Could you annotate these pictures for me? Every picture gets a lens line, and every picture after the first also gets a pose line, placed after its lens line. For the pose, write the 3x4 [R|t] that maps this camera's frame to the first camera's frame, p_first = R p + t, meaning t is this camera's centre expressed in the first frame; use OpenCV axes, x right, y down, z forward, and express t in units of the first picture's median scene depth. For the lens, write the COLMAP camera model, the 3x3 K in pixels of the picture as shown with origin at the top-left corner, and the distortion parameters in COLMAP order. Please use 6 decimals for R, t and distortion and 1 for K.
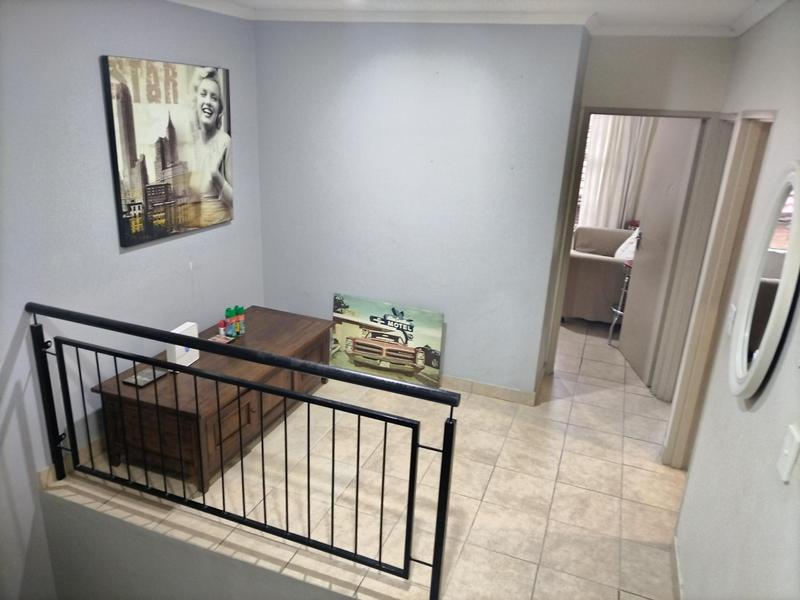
lens RADIAL K [[587.9, 0, 397.0], [0, 587.9, 299.3], [0, 0, 1]] dist [0.009268, -0.013251]
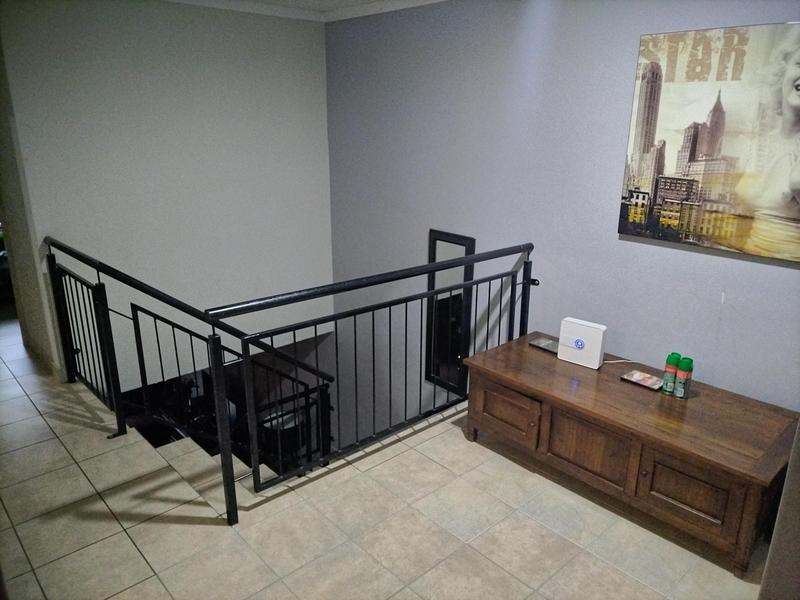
lens RADIAL K [[587.9, 0, 399.0], [0, 587.9, 299.8], [0, 0, 1]] dist [0.009268, -0.013251]
pose [[-0.447198, 0.211863, -0.868981, 0.581791], [-0.318937, 0.869906, 0.376221, -0.245845], [0.835639, 0.445396, -0.321449, 1.068267]]
